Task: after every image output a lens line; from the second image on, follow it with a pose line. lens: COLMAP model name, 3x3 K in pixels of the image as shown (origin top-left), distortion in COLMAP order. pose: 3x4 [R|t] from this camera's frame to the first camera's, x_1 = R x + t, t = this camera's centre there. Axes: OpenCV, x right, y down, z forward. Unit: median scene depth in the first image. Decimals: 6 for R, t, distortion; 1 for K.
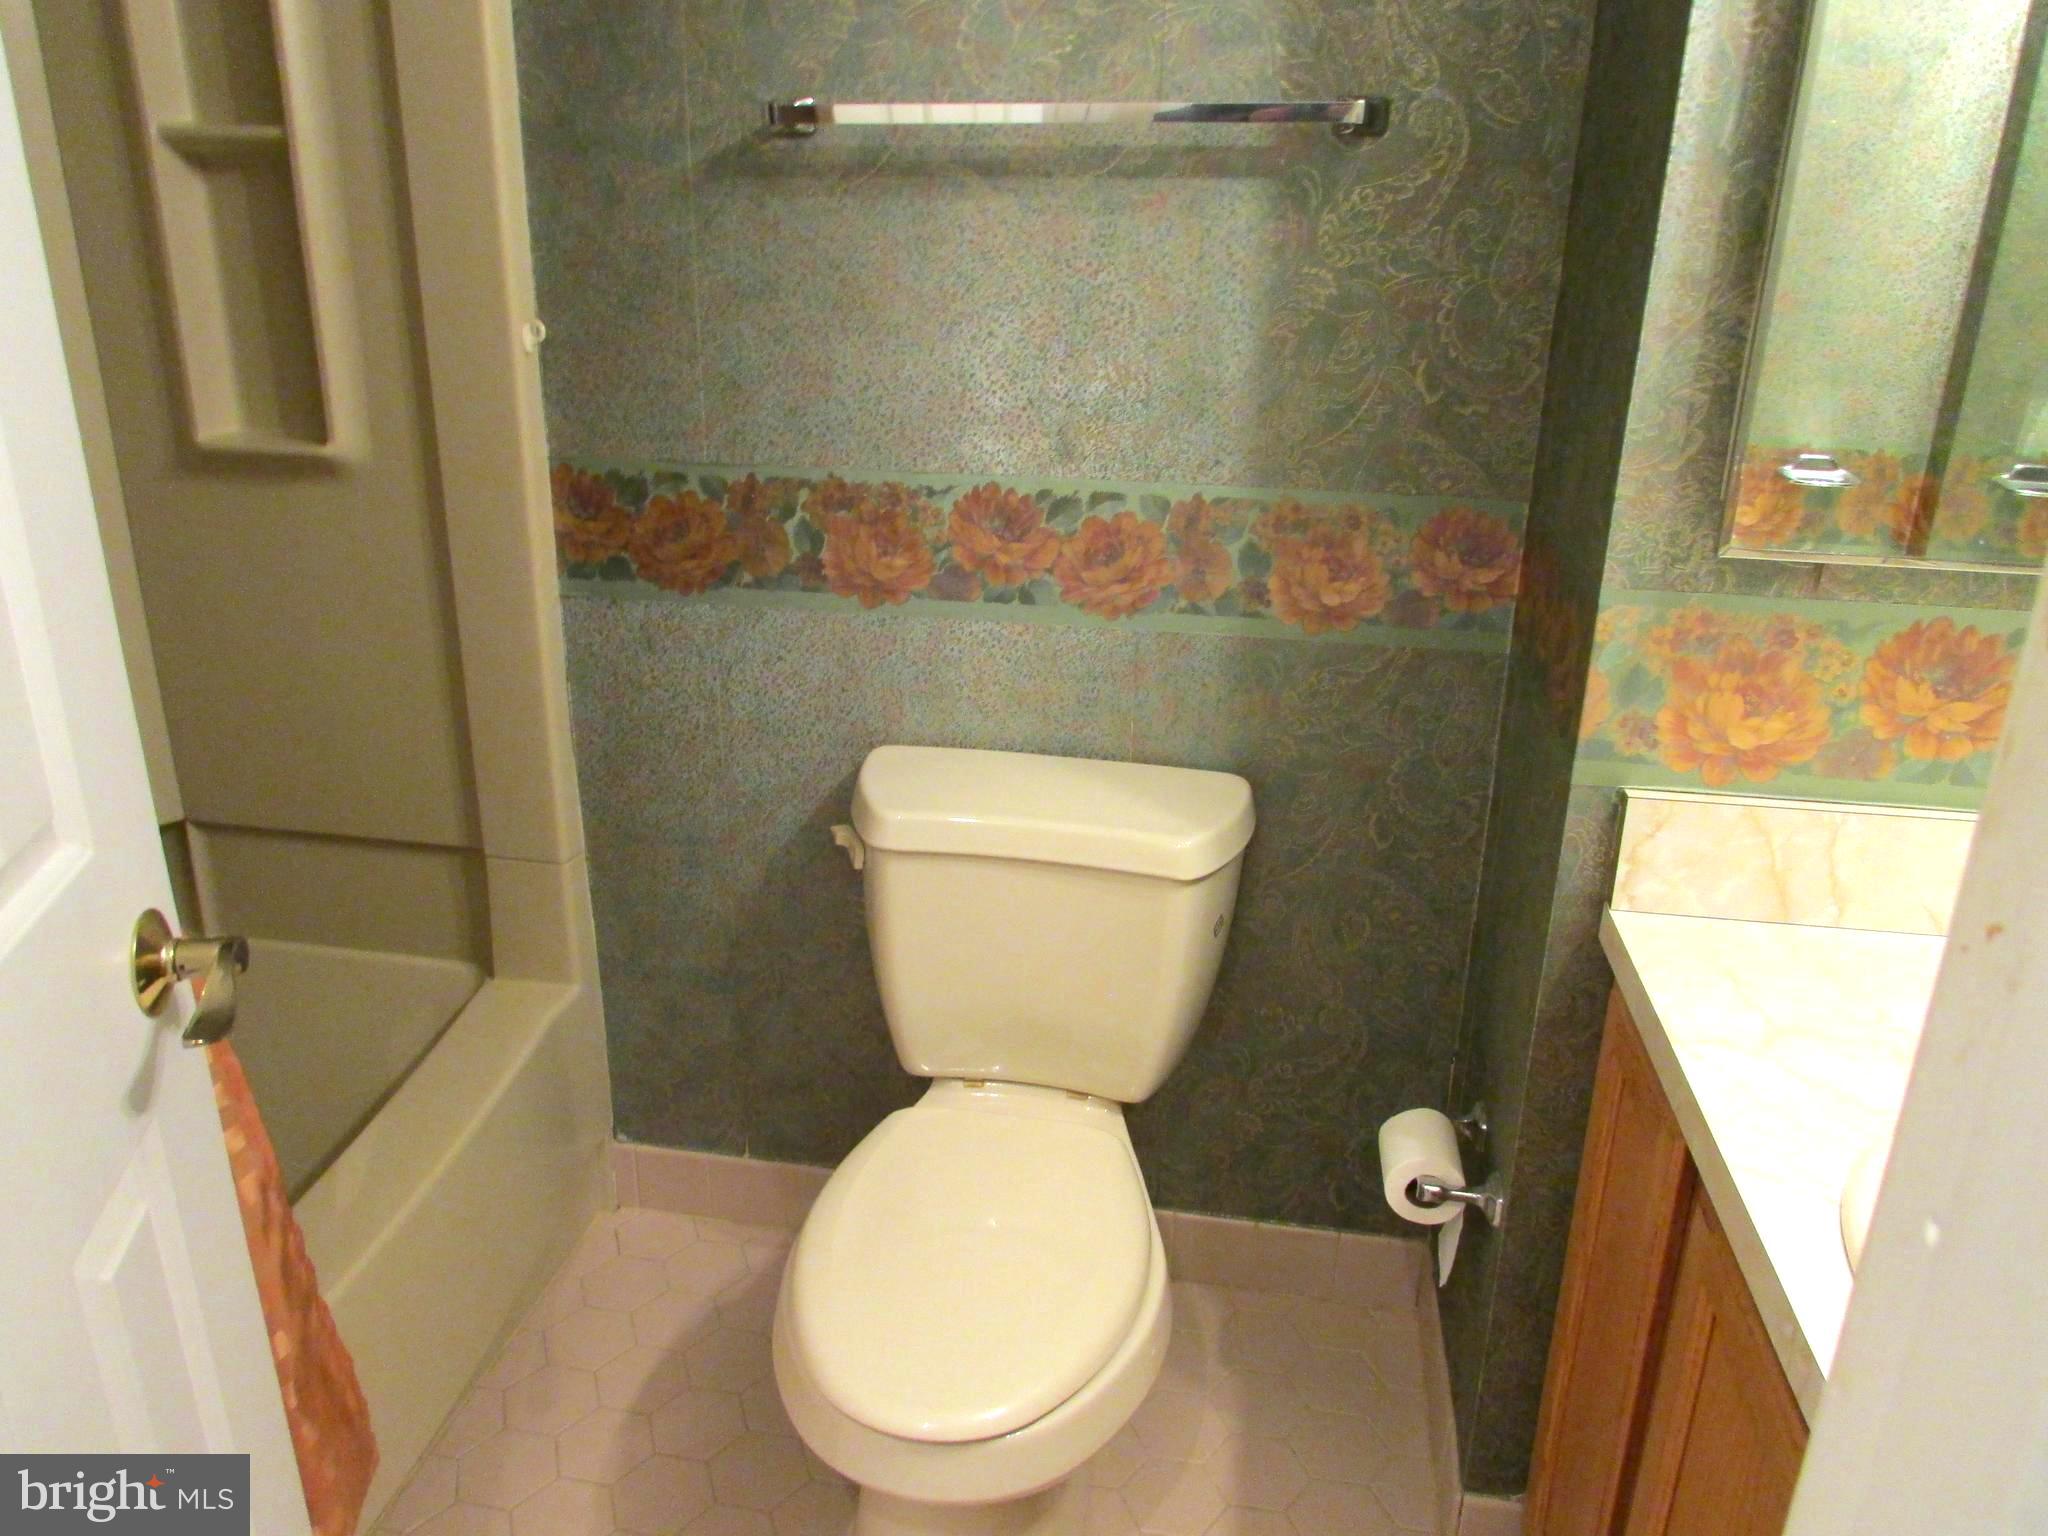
lens RADIAL K [[1464.0, 0, 1027.8], [0, 1464.0, 777.2], [0, 0, 1]] dist [-0.028339, 0.009712]
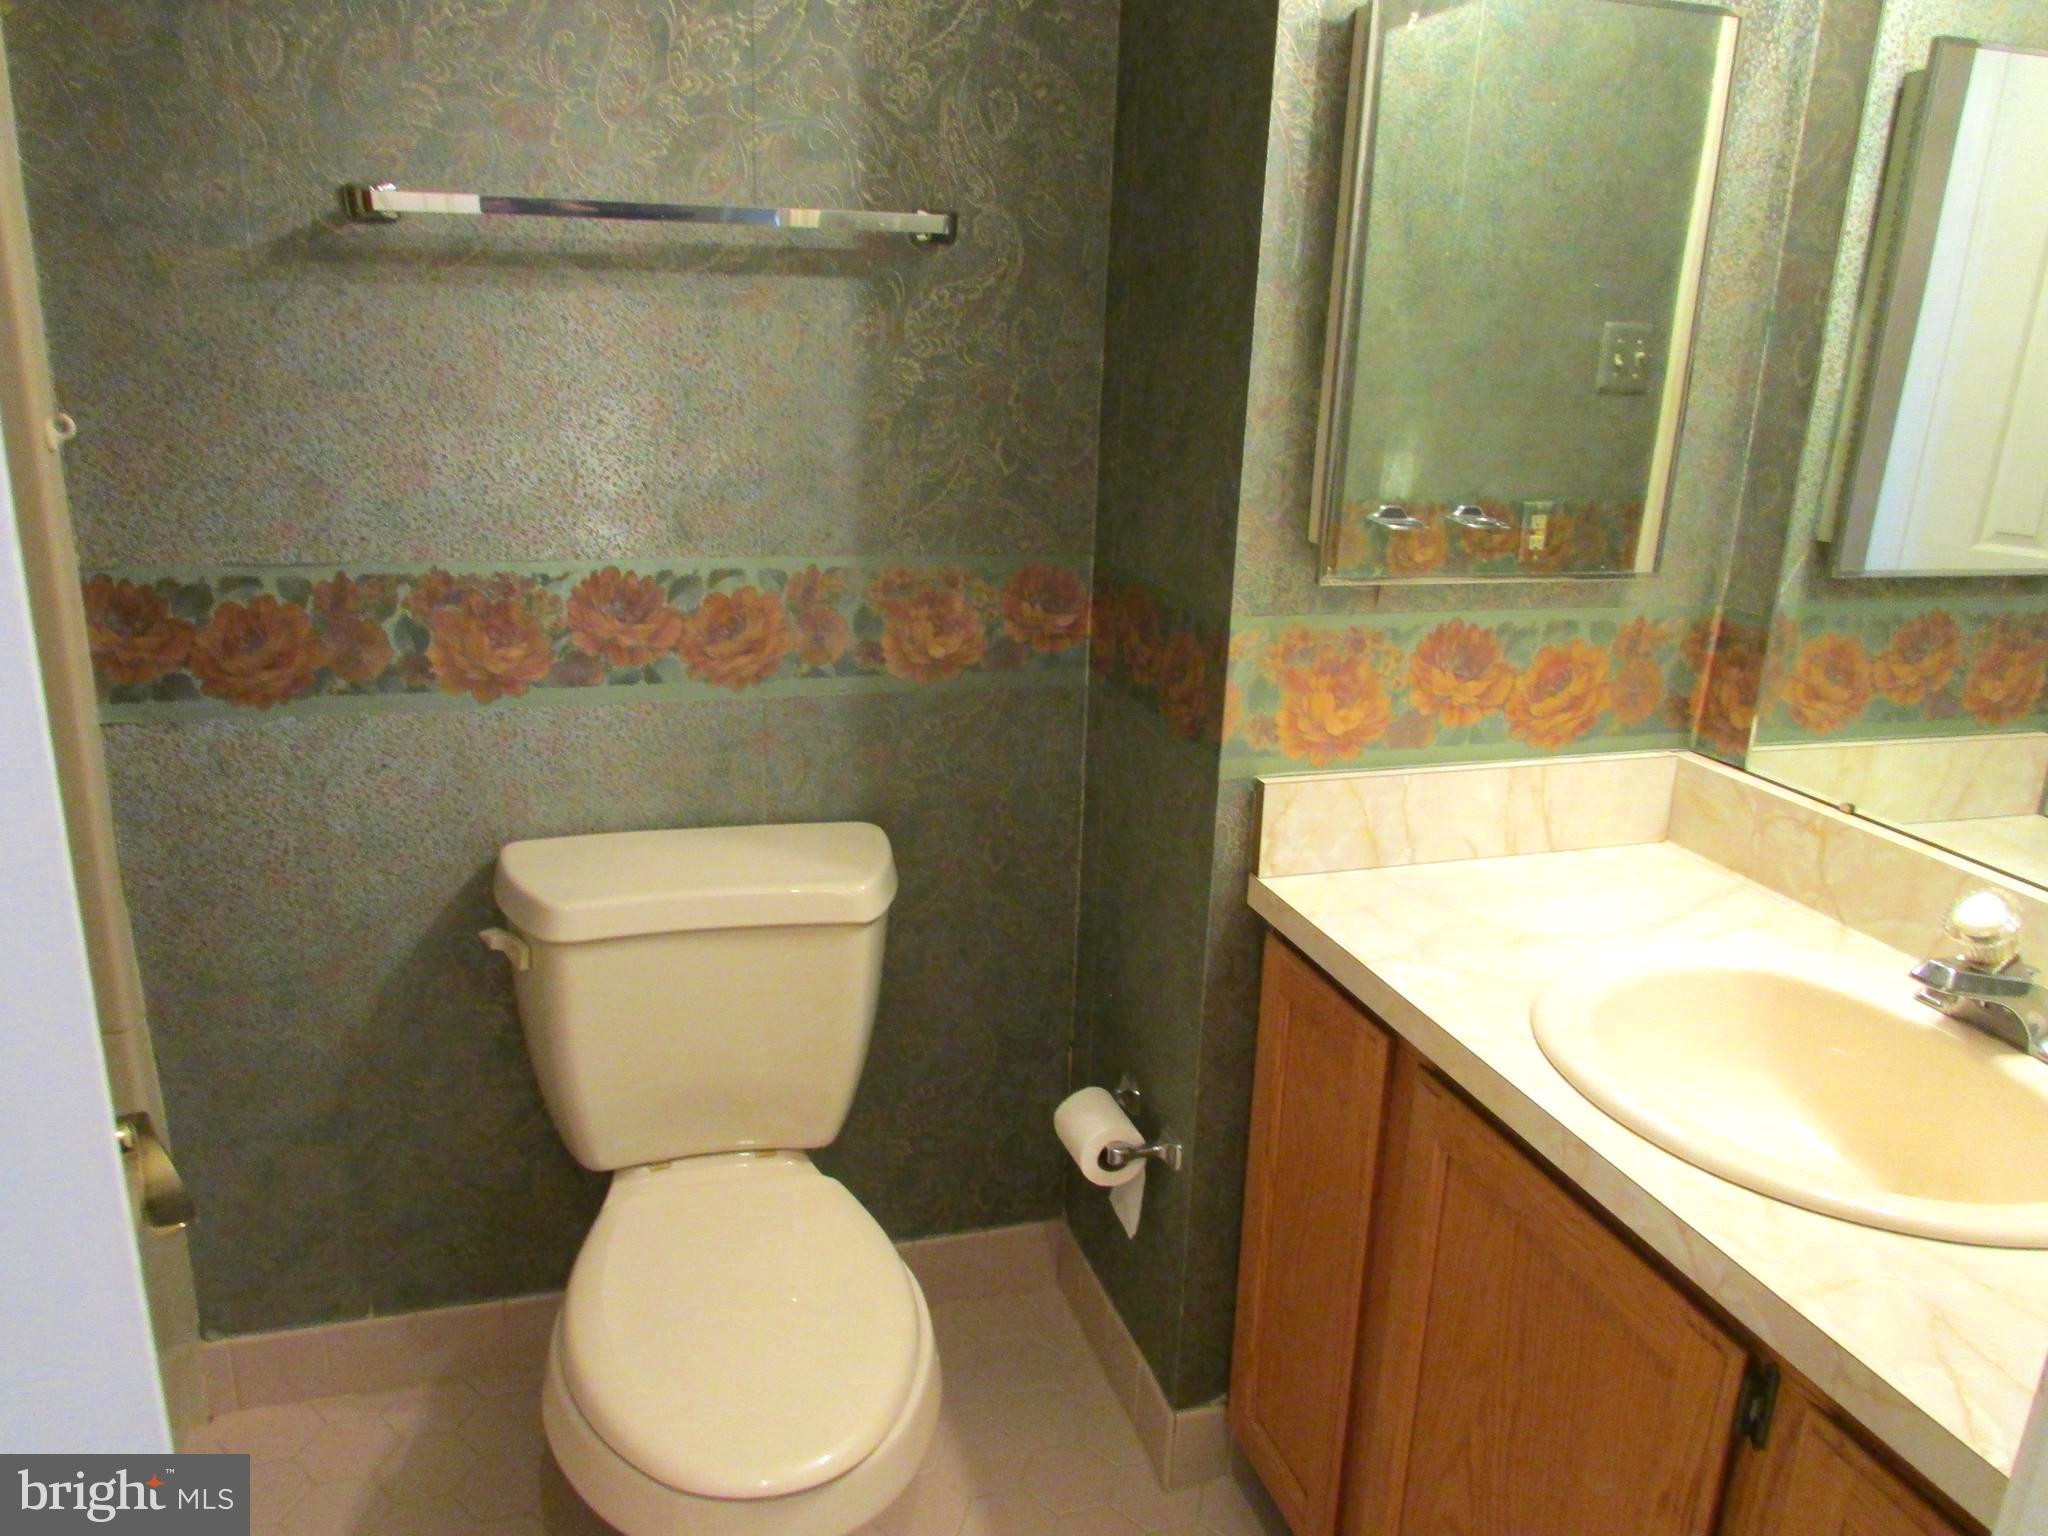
lens RADIAL K [[1464.0, 0, 1027.8], [0, 1464.0, 777.2], [0, 0, 1]] dist [-0.028339, 0.009712]
pose [[0.890936, -0.120664, 0.437805, -0.232875], [0.141893, 0.989753, -0.015966, -0.000604], [-0.431392, 0.076346, 0.898928, -0.019580]]
